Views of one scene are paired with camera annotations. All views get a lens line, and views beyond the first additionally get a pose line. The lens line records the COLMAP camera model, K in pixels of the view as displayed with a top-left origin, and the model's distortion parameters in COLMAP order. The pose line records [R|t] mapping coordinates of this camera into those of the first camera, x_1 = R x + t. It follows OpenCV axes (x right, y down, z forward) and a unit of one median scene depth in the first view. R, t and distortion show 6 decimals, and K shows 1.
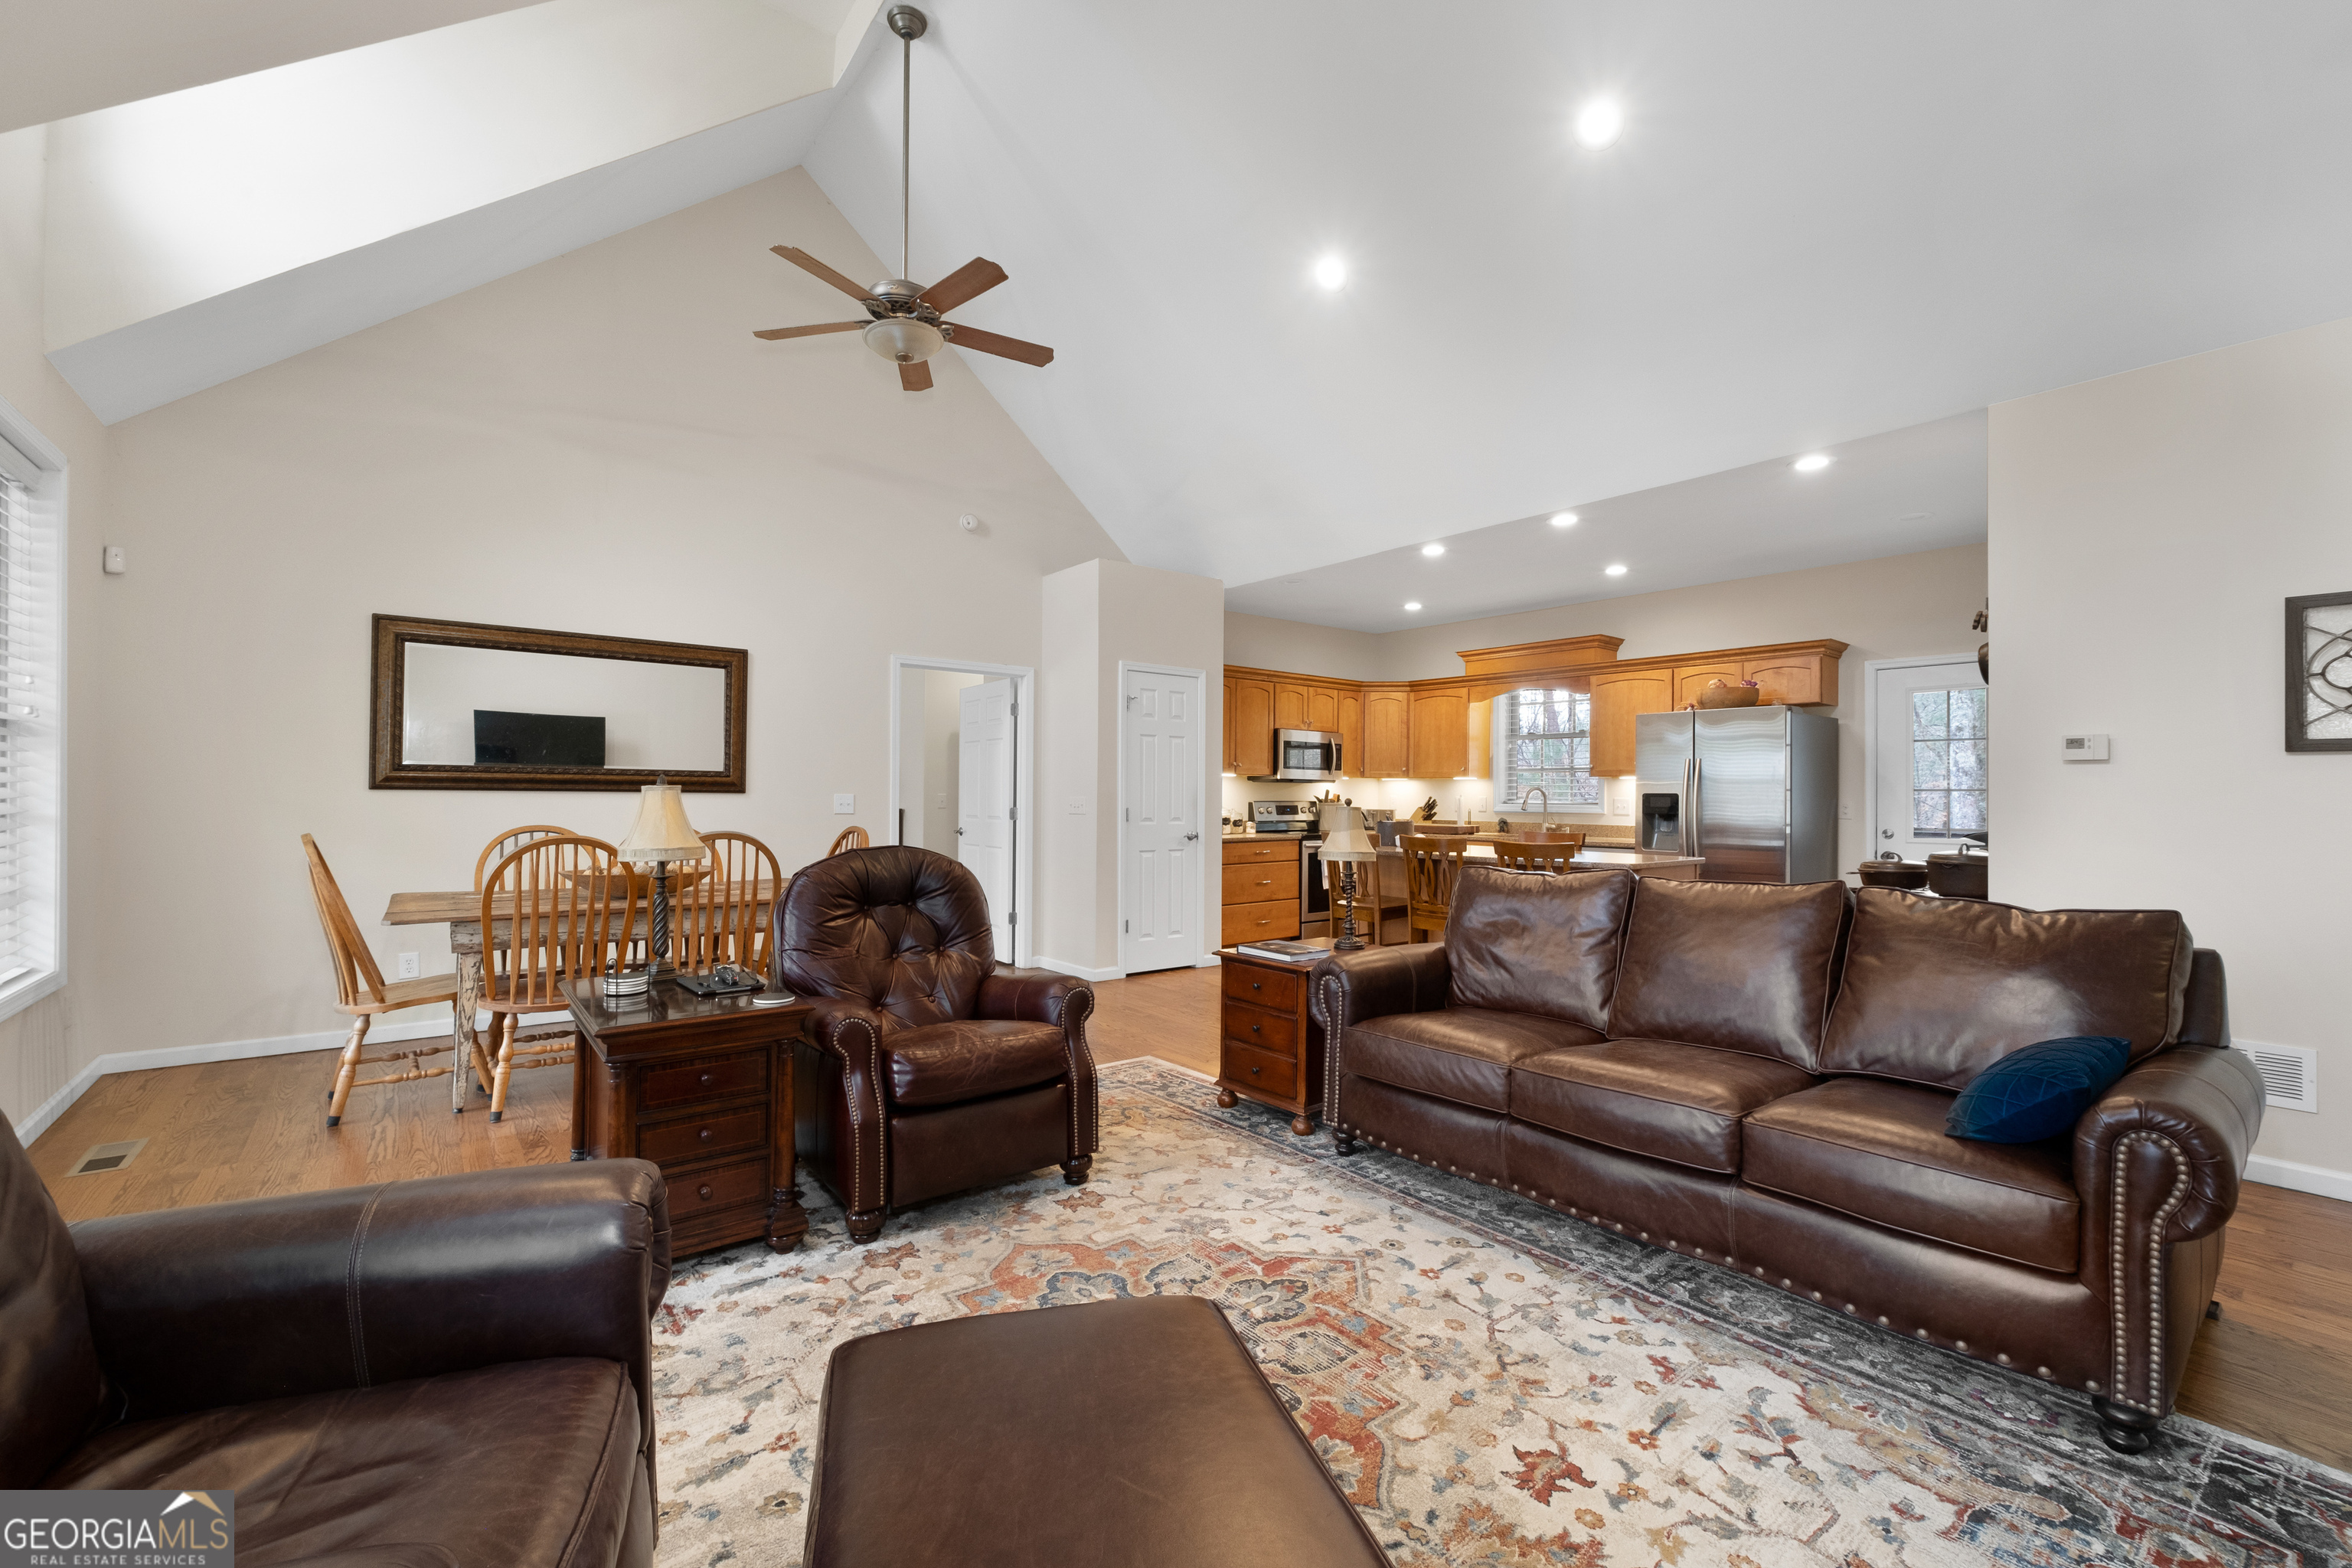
lens RADIAL K [[987.1, 0, 1184.9], [0, 987.1, 783.0], [0, 0, 1]] dist [-0.001432, 0.000097]
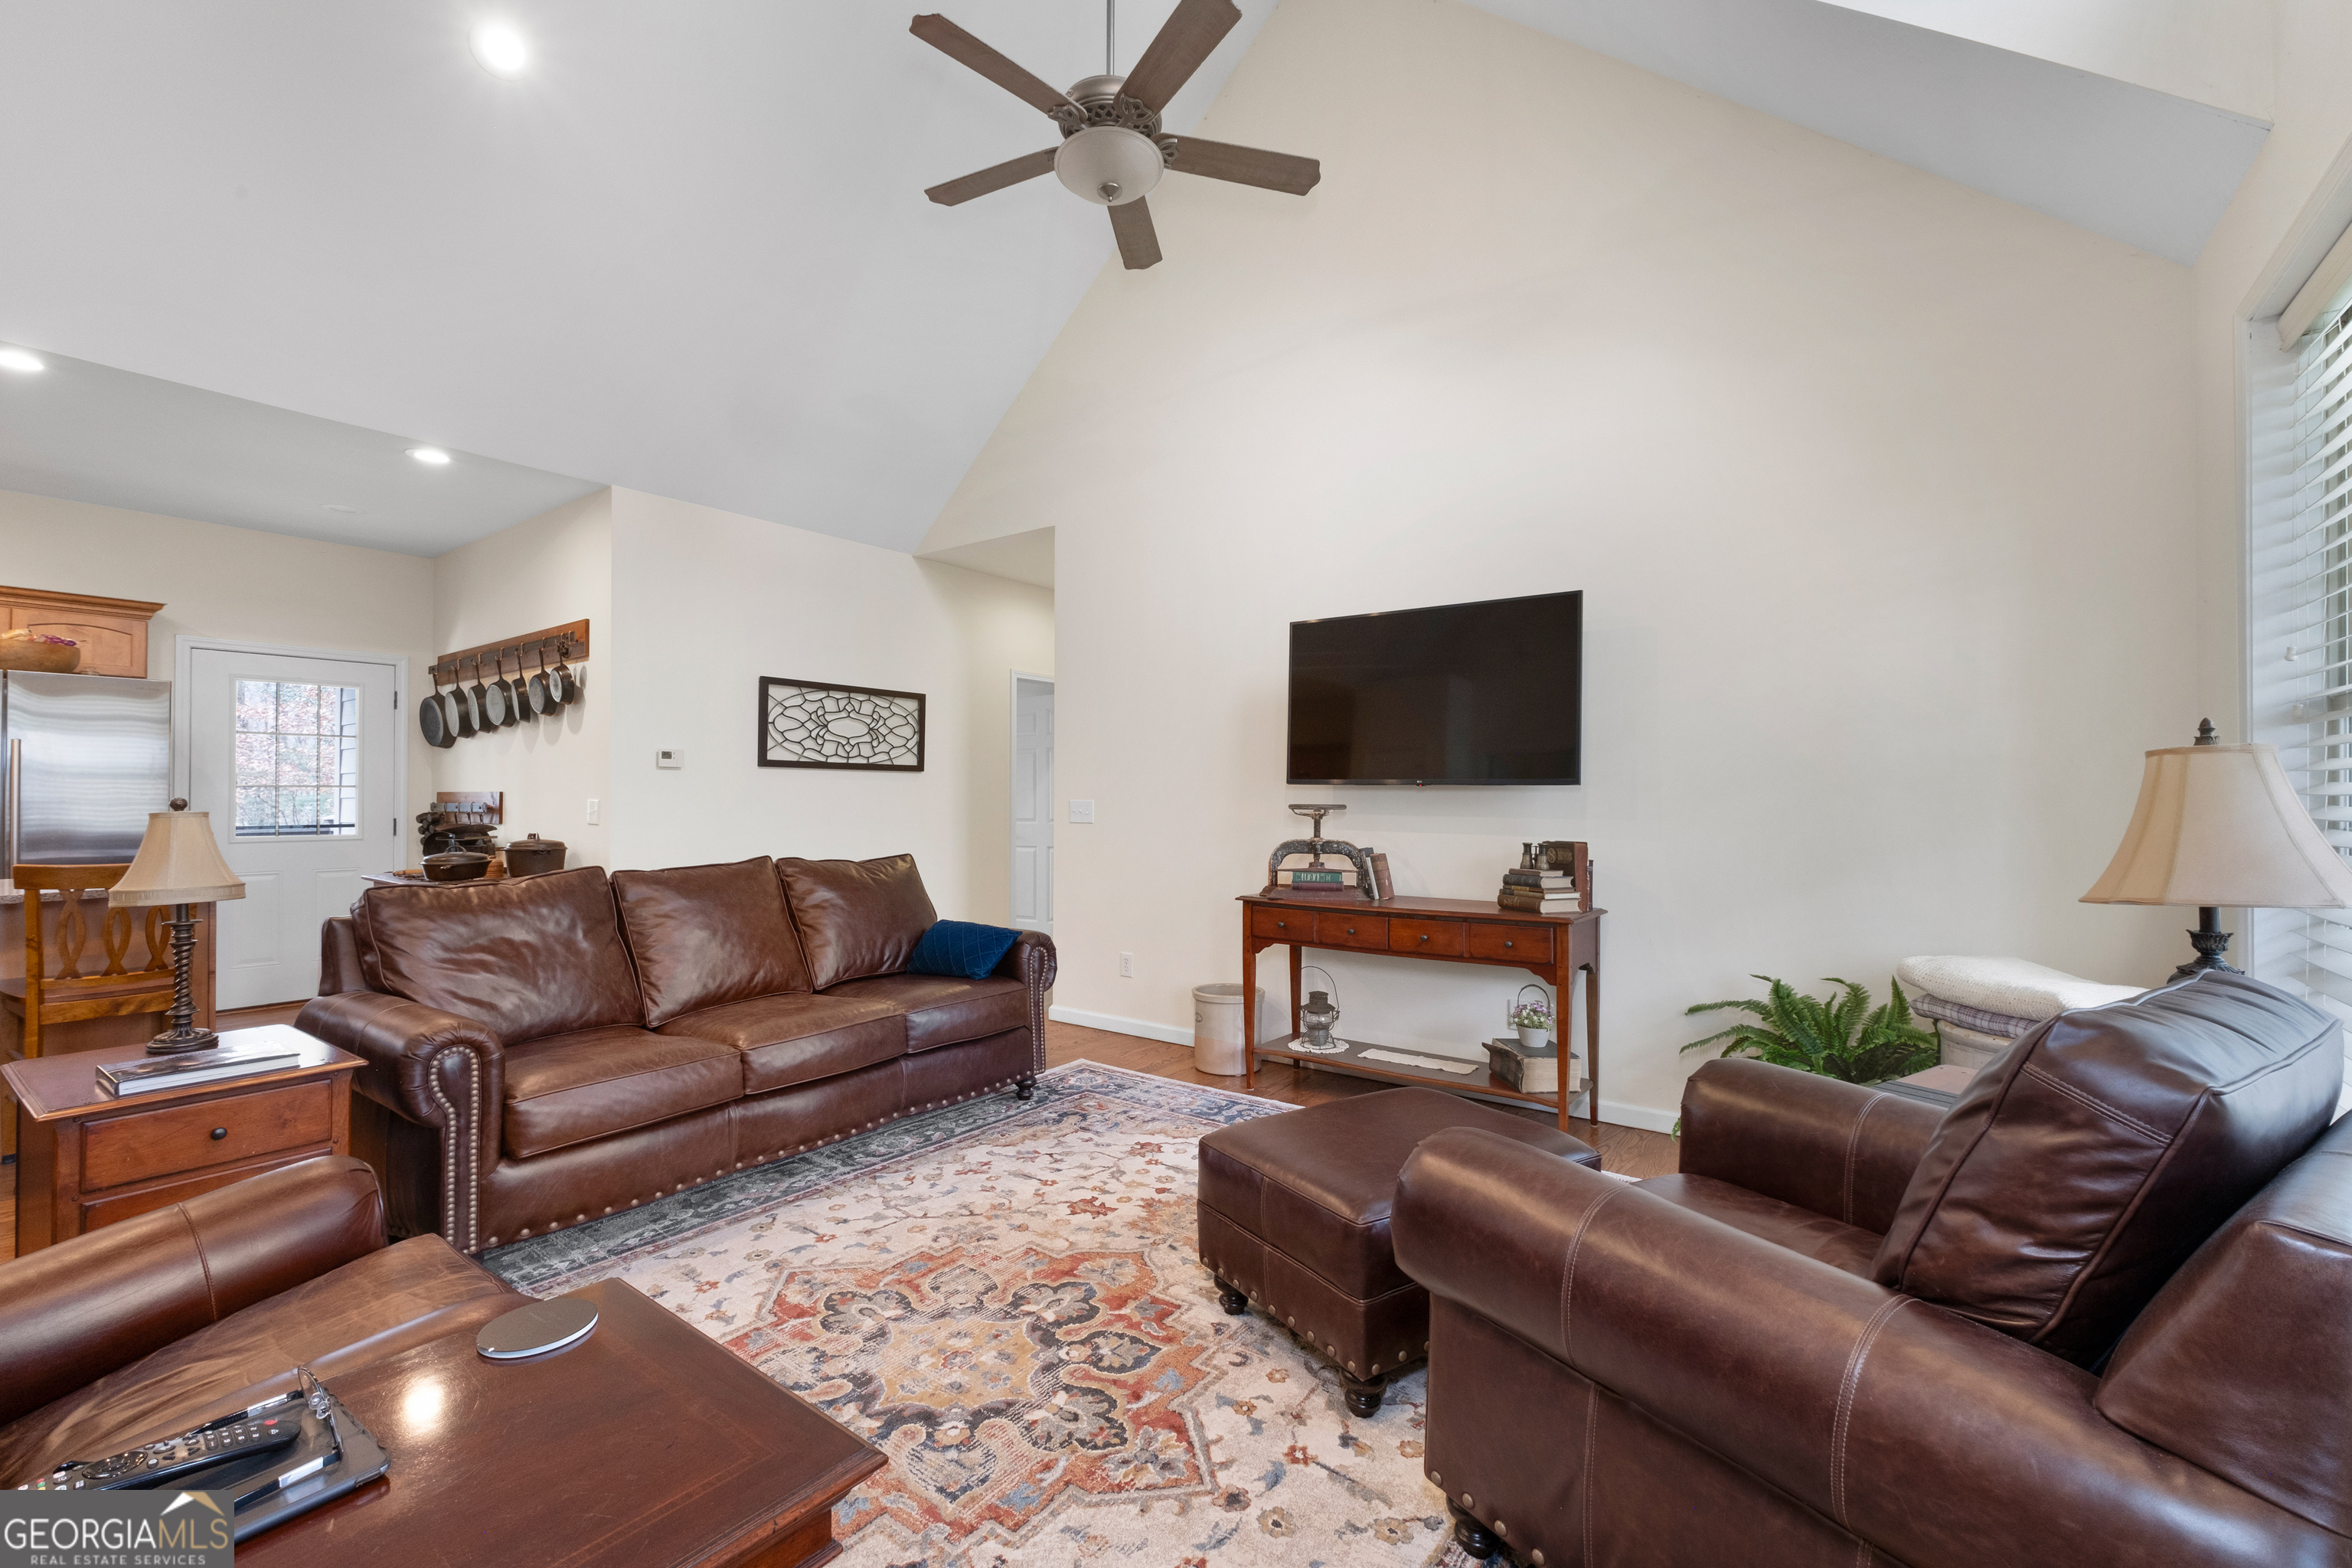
lens RADIAL K [[987.1, 0, 1184.9], [0, 987.1, 783.0], [0, 0, 1]] dist [-0.001432, 0.000097]
pose [[-0.251291, 0.007411, 0.967883, -0.875048], [-0.013341, 0.999849, -0.011120, 0.007537], [-0.967820, -0.015706, -0.251155, 0.878359]]
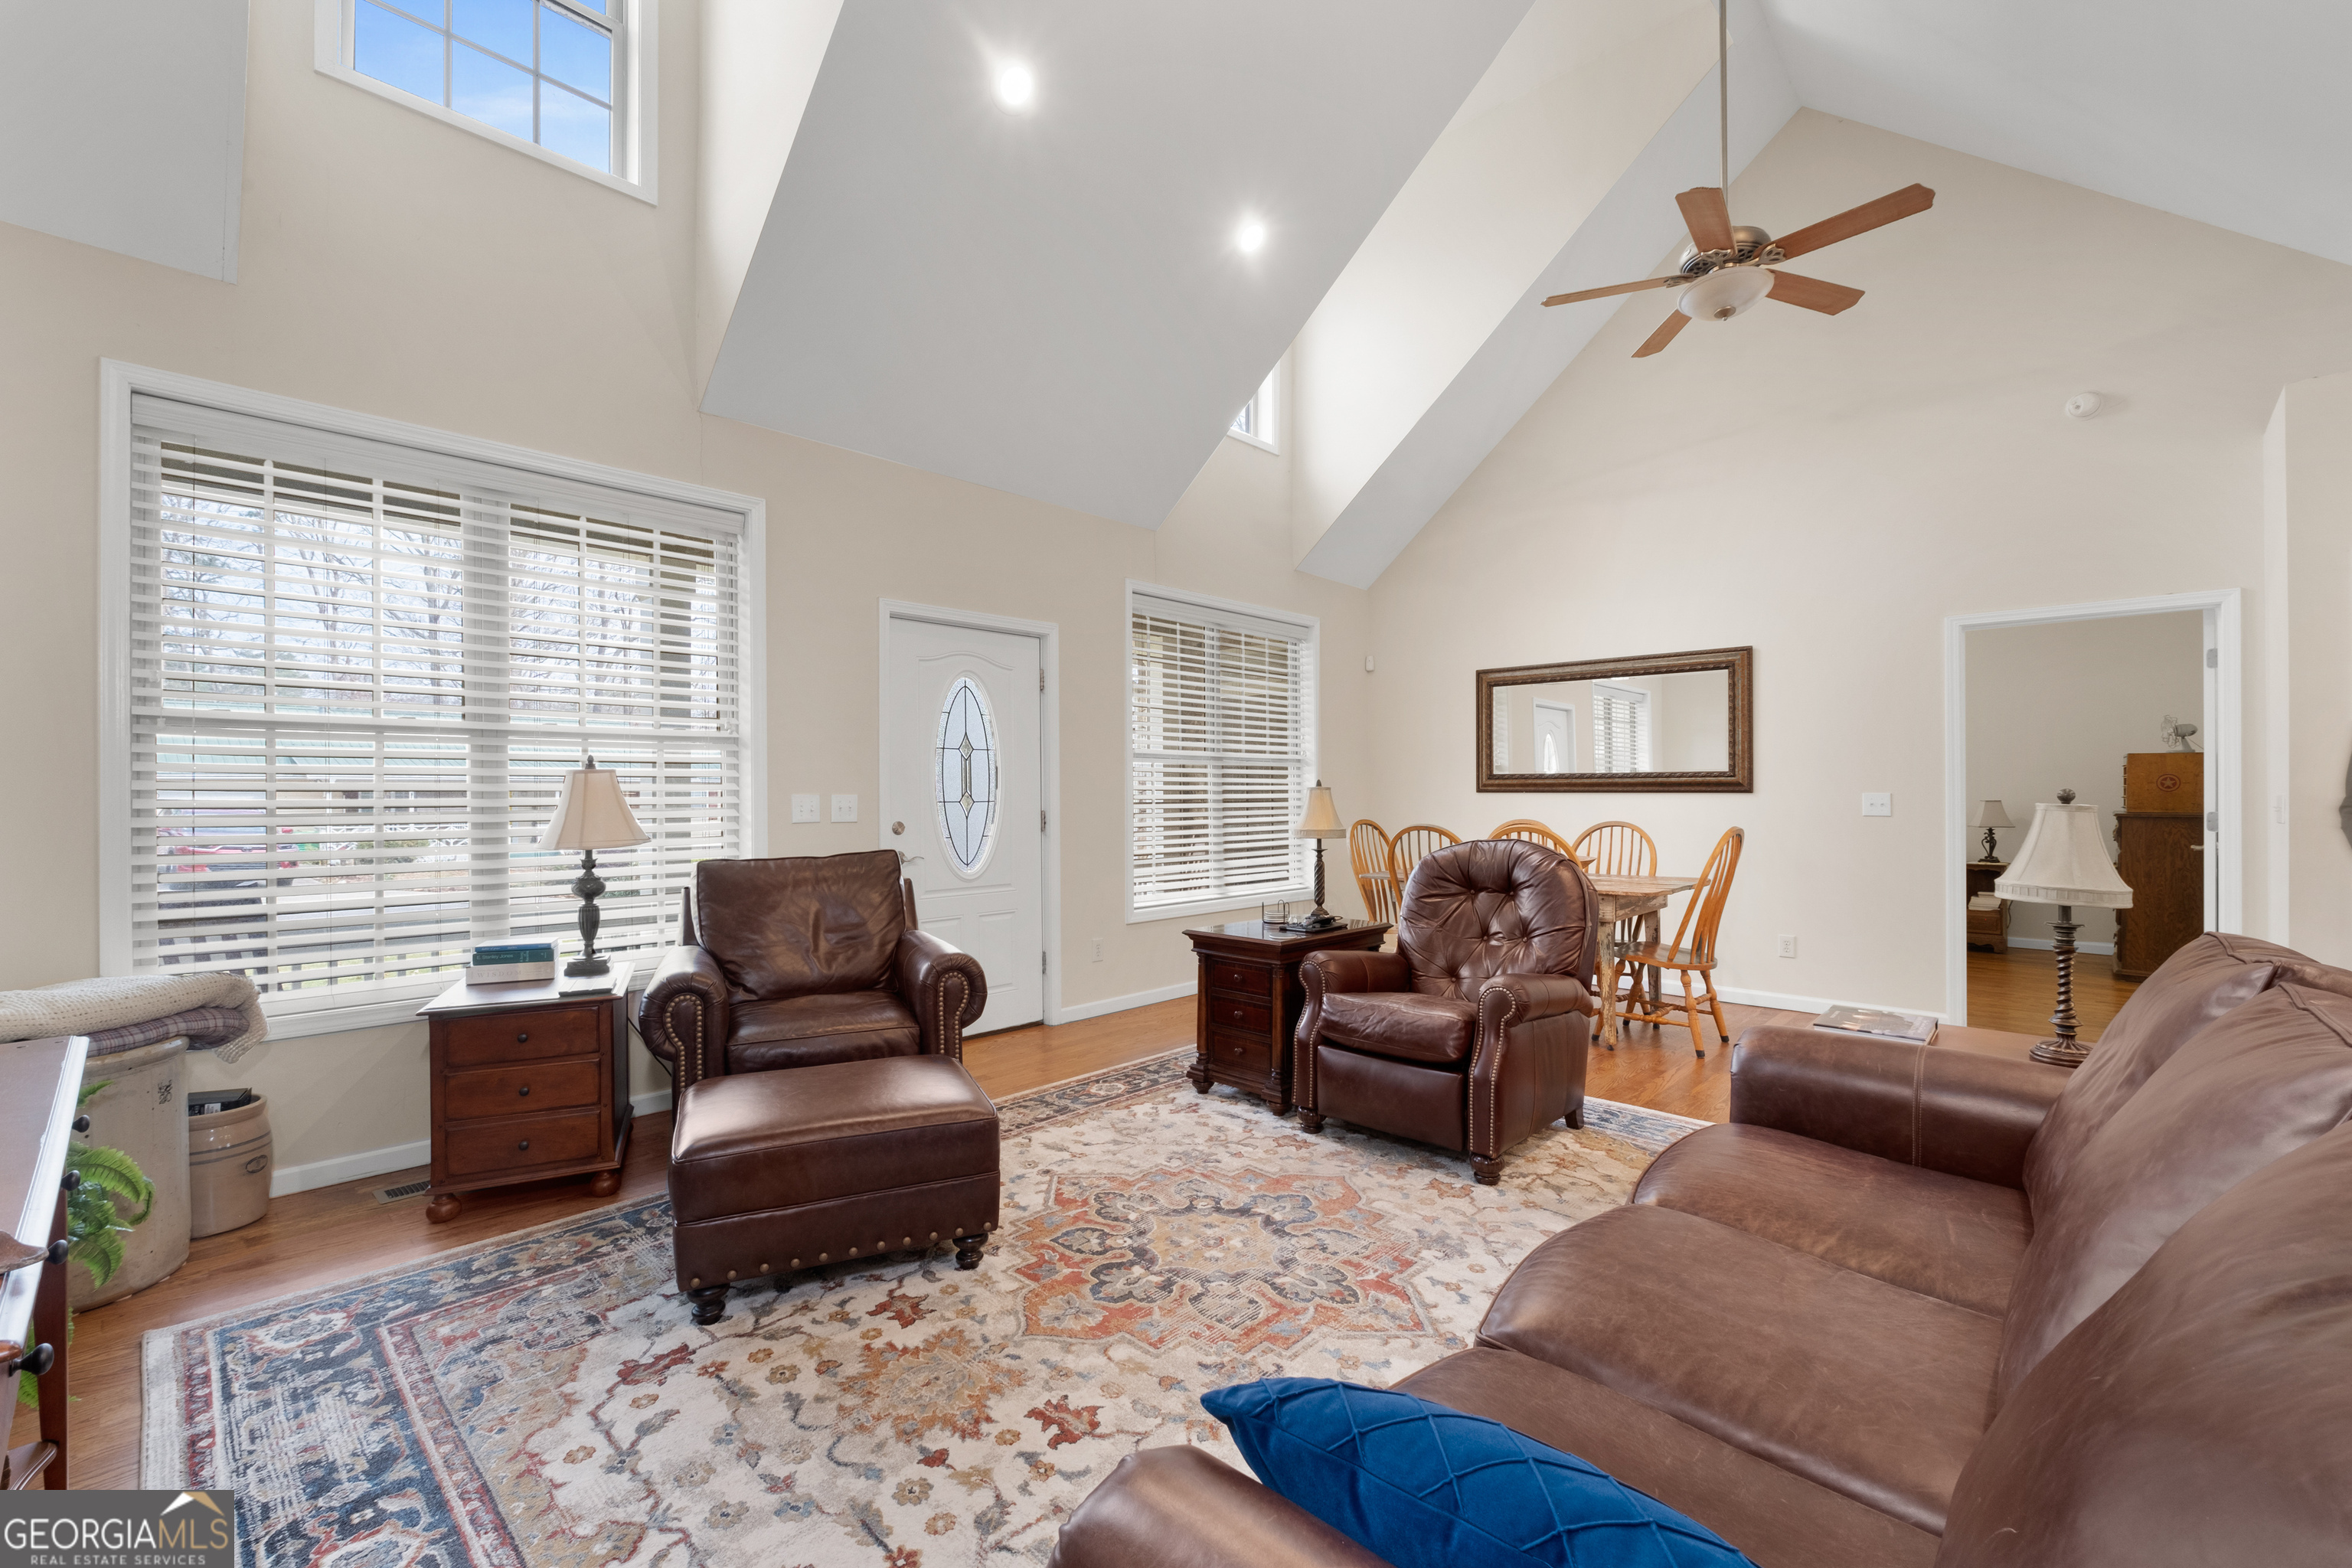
lens RADIAL K [[995.4, 0, 1186.5], [0, 995.4, 802.4], [0, 0, 1]] dist [-0.008854, 0.000079]
pose [[0.135275, 0.000258, -0.990808, 1.001682], [0.014091, 0.999898, 0.002184, 0.020703], [0.990708, -0.014257, 0.135258, 0.686758]]
